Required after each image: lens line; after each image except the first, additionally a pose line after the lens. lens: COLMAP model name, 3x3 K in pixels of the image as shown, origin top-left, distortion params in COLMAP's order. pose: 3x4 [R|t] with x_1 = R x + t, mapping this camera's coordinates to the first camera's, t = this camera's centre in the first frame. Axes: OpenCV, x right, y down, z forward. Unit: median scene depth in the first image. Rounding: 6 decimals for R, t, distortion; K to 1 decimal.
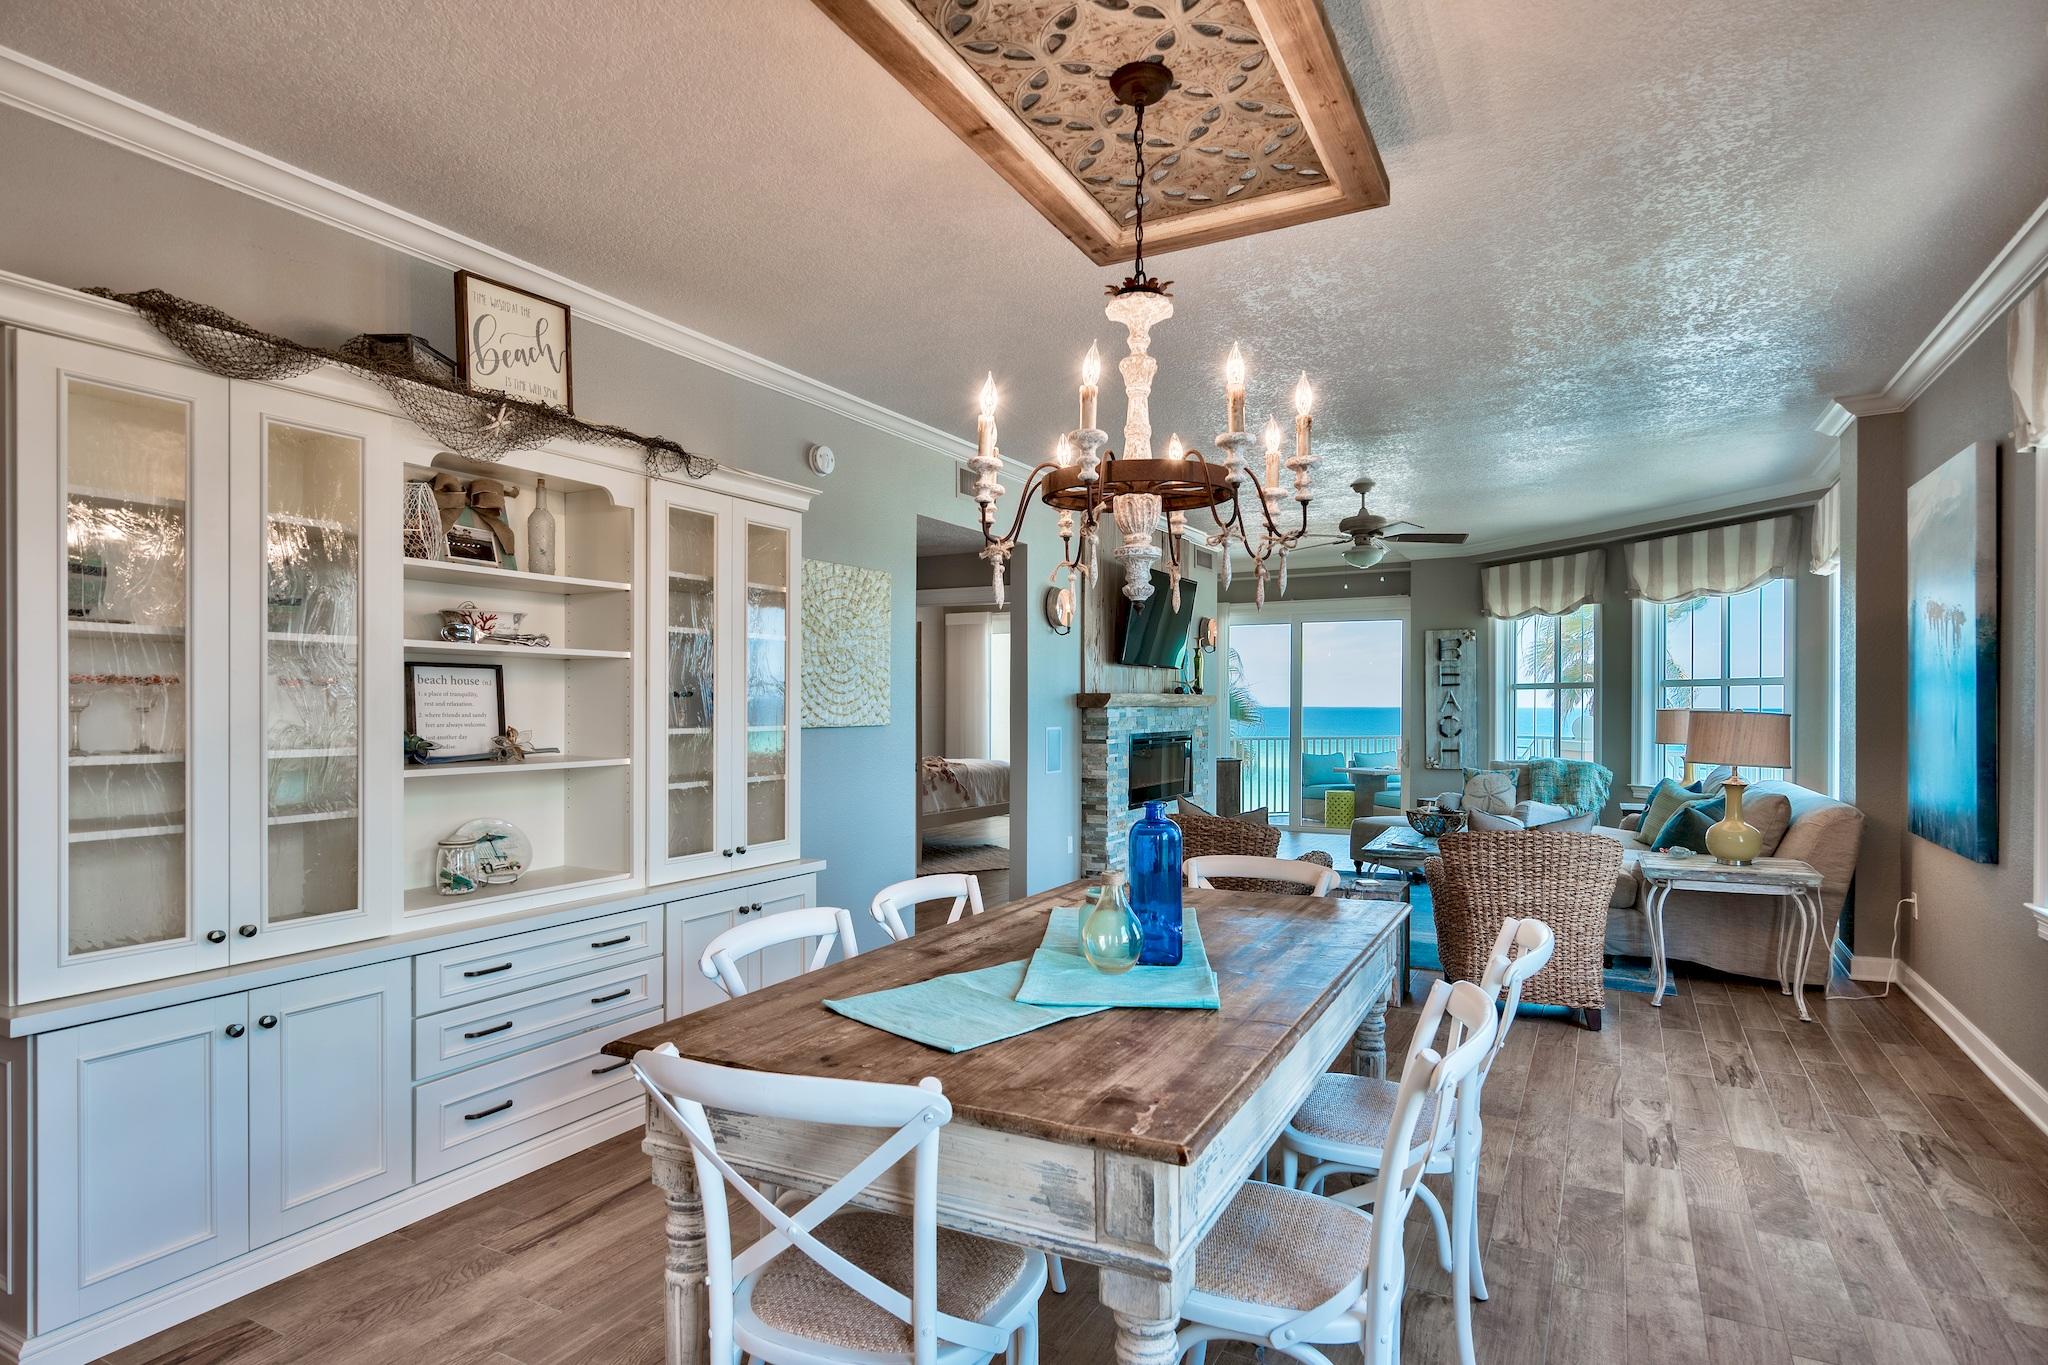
lens RADIAL K [[1062.4, 0, 1058.9], [0, 1062.4, 703.2], [0, 0, 1]] dist [-0.000709, 0.001076]
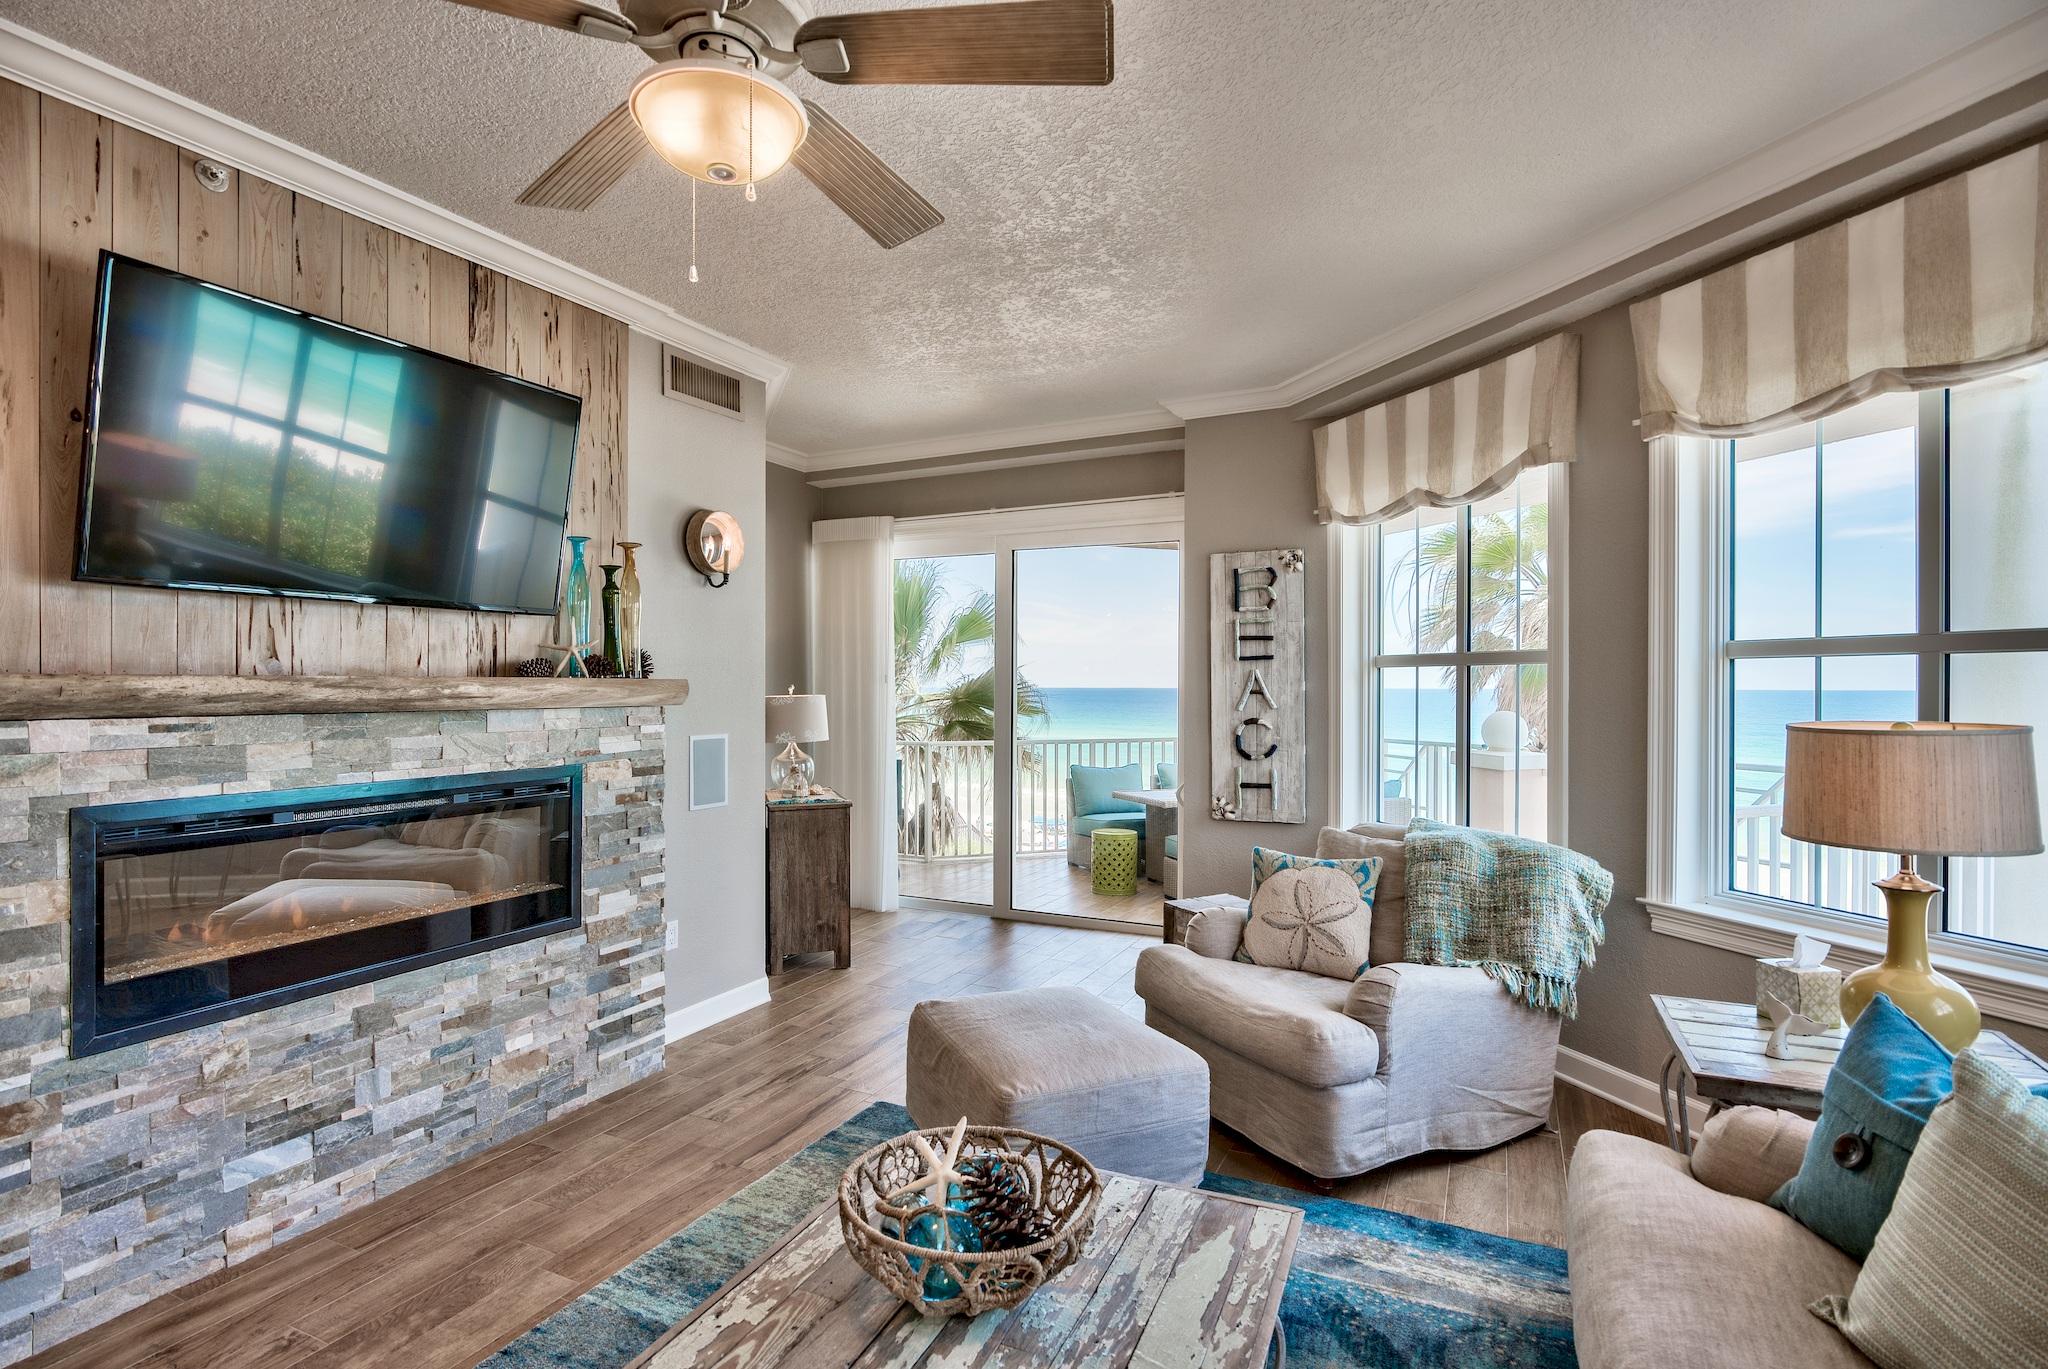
lens RADIAL K [[1015.3, 0, 995.1], [0, 1015.3, 686.3], [0, 0, 1]] dist [-0.006729, -0.000717]
pose [[0.999959, -0.000955, 0.009049, 0.306965], [0.000929, 0.999995, 0.002856, -0.006479], [-0.009051, -0.002847, 0.999955, 0.659289]]
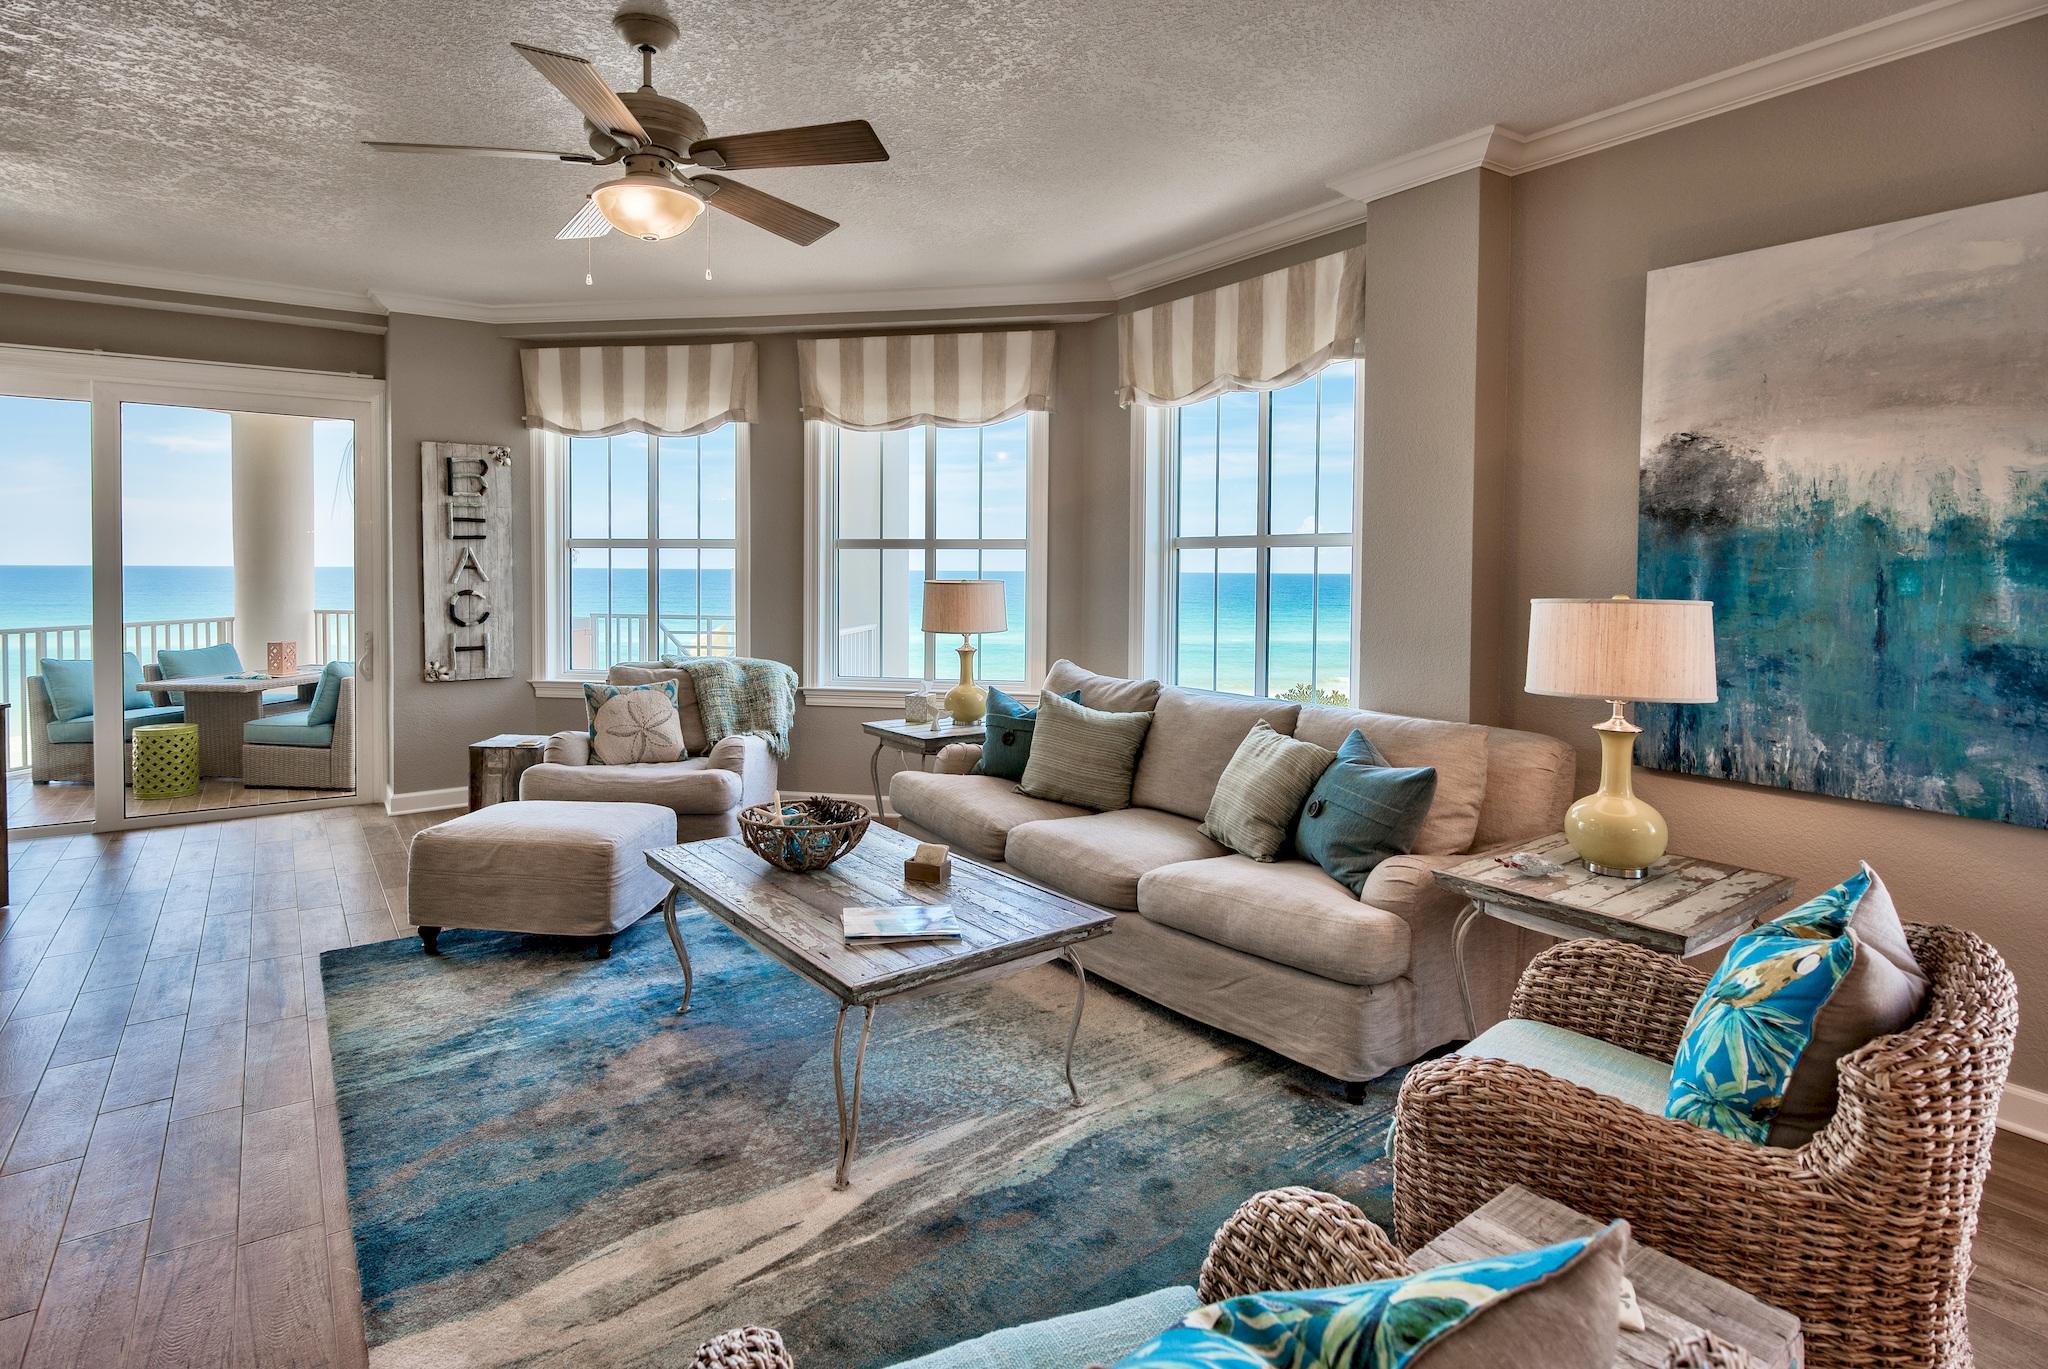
lens RADIAL K [[1015.3, 0, 987.5], [0, 1015.3, 588.4], [0, 0, 1]] dist [-0.006729, -0.000717]
pose [[0.470847, -0.017779, 0.882036, 0.008431], [-0.006242, 0.999705, 0.023482, -0.005005], [-0.882193, -0.016562, 0.470597, 0.619692]]
